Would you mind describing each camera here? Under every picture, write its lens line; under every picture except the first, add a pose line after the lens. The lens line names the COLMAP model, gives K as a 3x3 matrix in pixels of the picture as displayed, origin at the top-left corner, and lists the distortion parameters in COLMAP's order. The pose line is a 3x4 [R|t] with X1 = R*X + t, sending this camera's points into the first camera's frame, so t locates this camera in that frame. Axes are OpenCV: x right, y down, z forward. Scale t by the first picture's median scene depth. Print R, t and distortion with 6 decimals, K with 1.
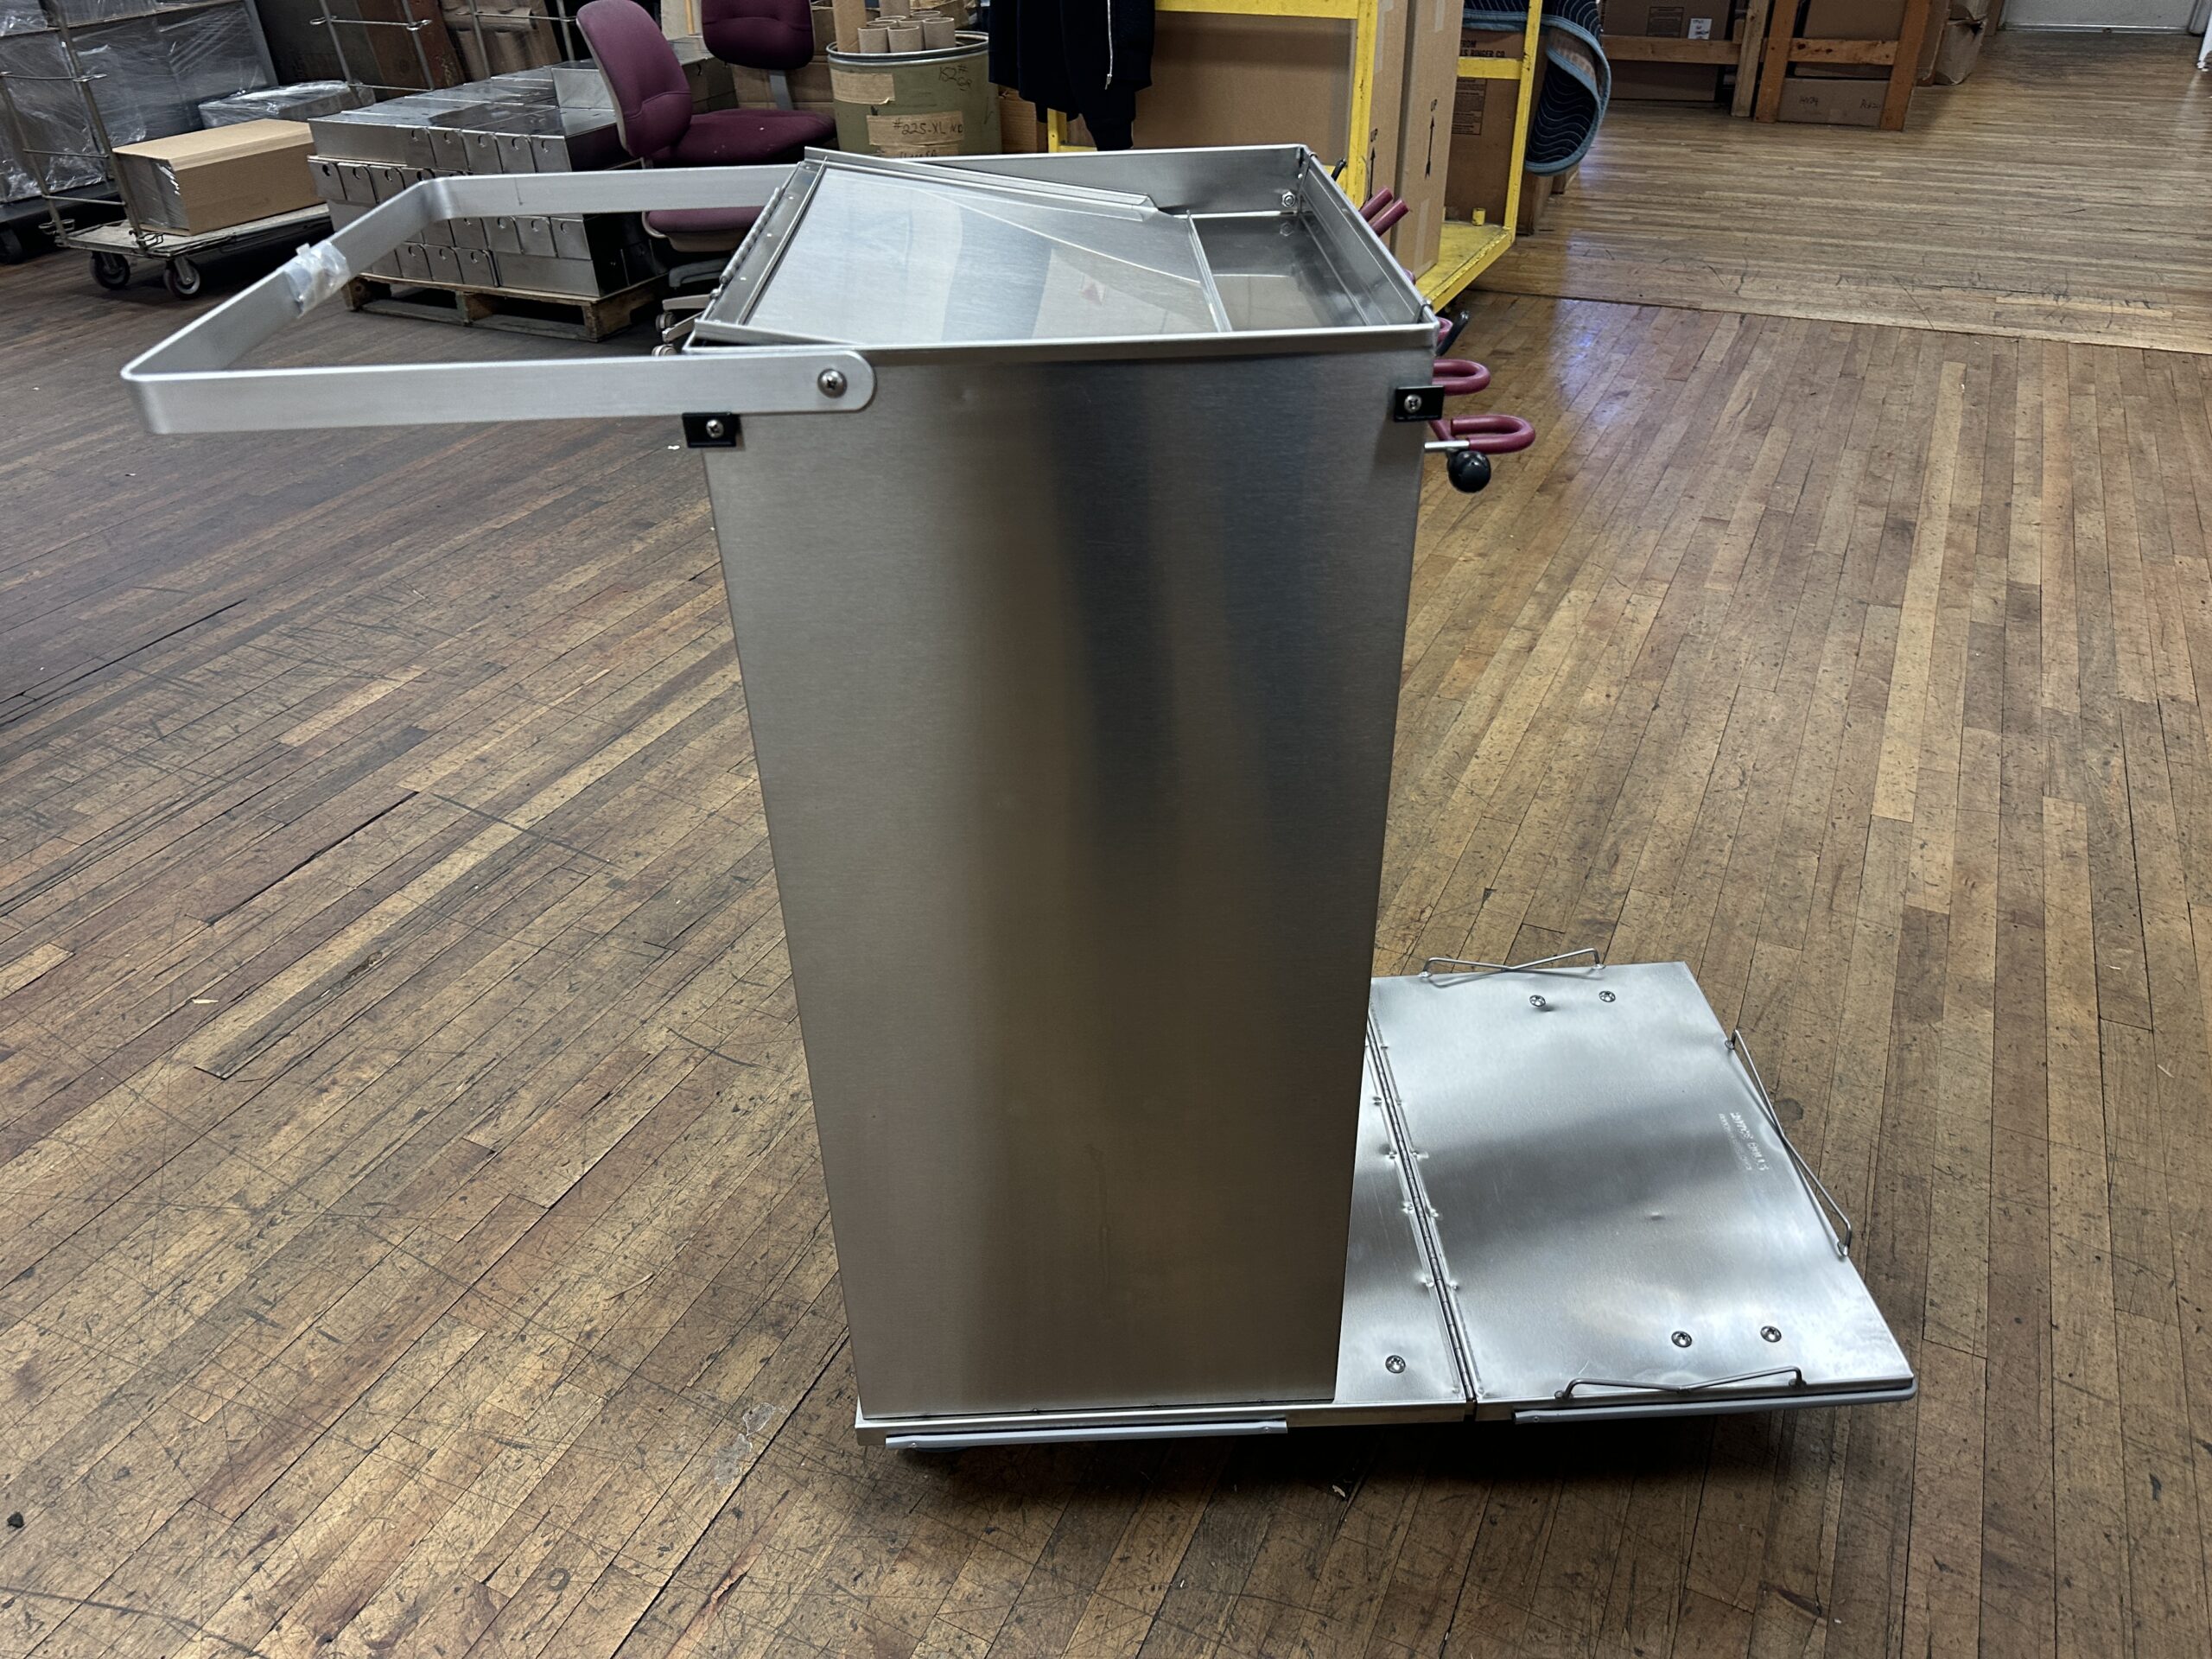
lens RADIAL K [[1576.0, 0, 1104.8], [0, 1576.0, 847.7], [0, 0, 1]] dist [0.017162, -0.027219]
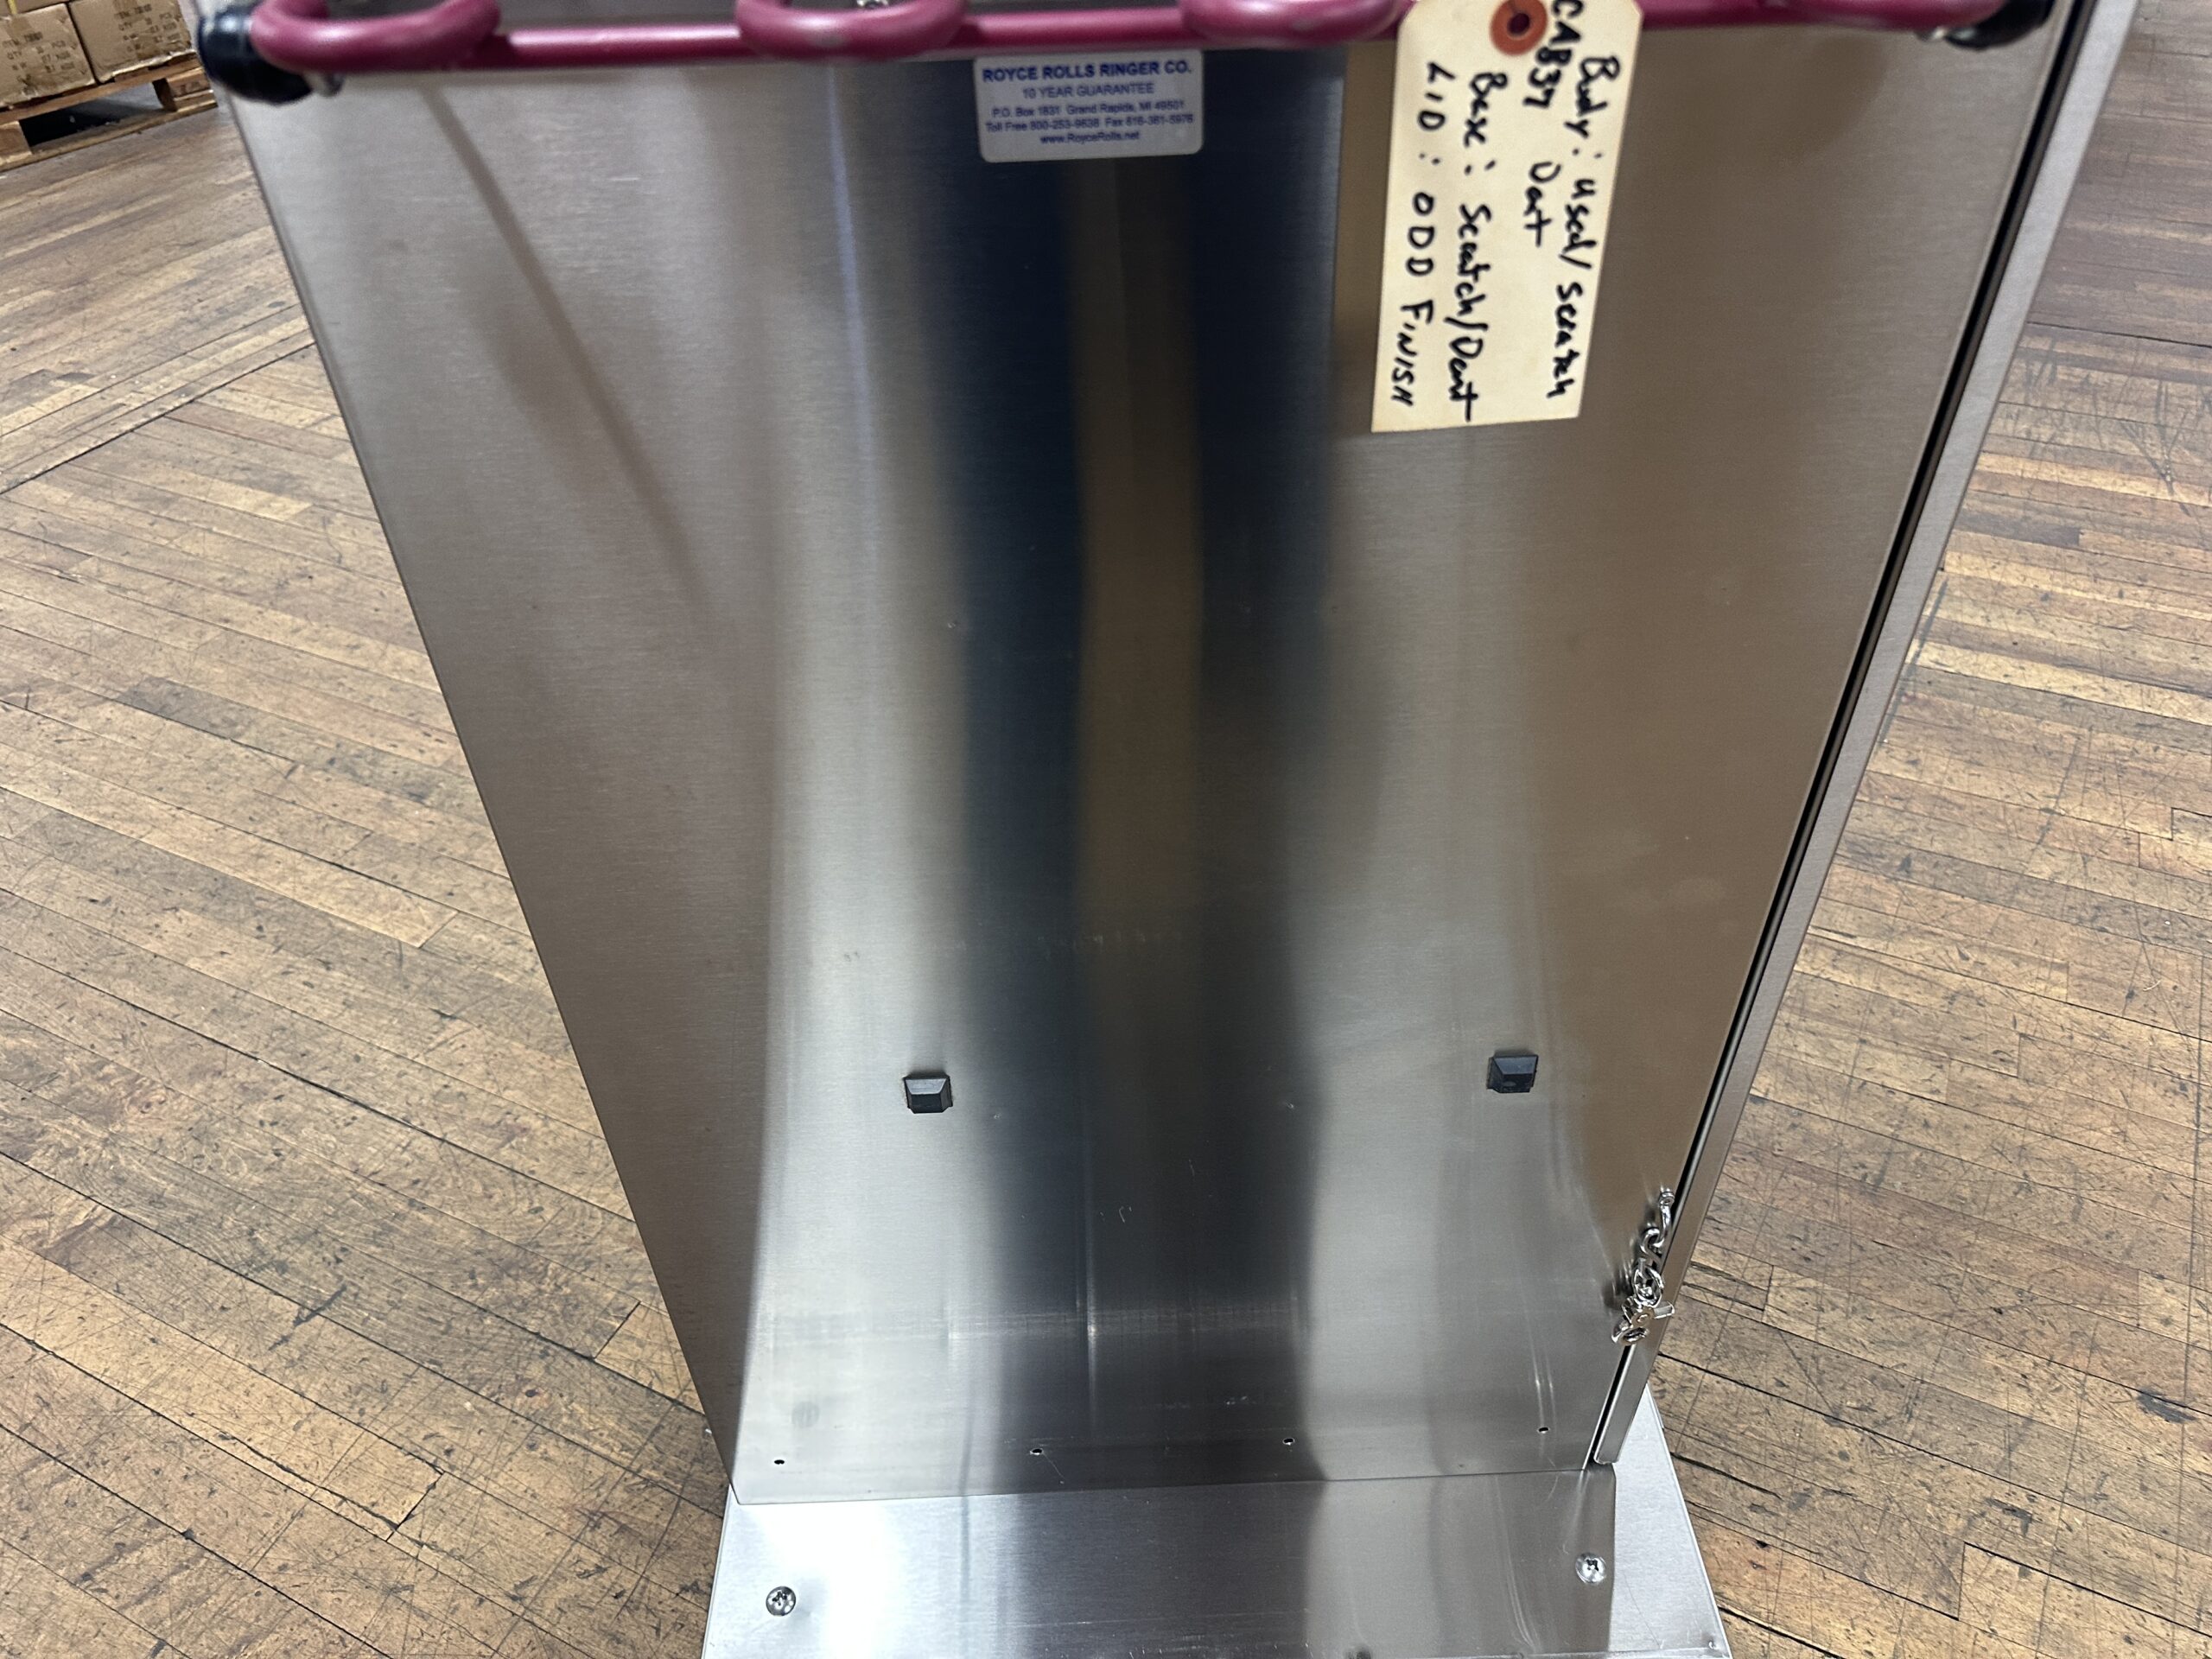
lens RADIAL K [[1576.0, 0, 1102.1], [0, 1576.0, 847.5], [0, 0, 1]] dist [0.017162, -0.027219]
pose [[-0.009149, 0.665985, -0.745909, 0.260270], [-0.532388, 0.628184, 0.567404, -0.175601], [0.846451, 0.402304, 0.348815, 0.424361]]
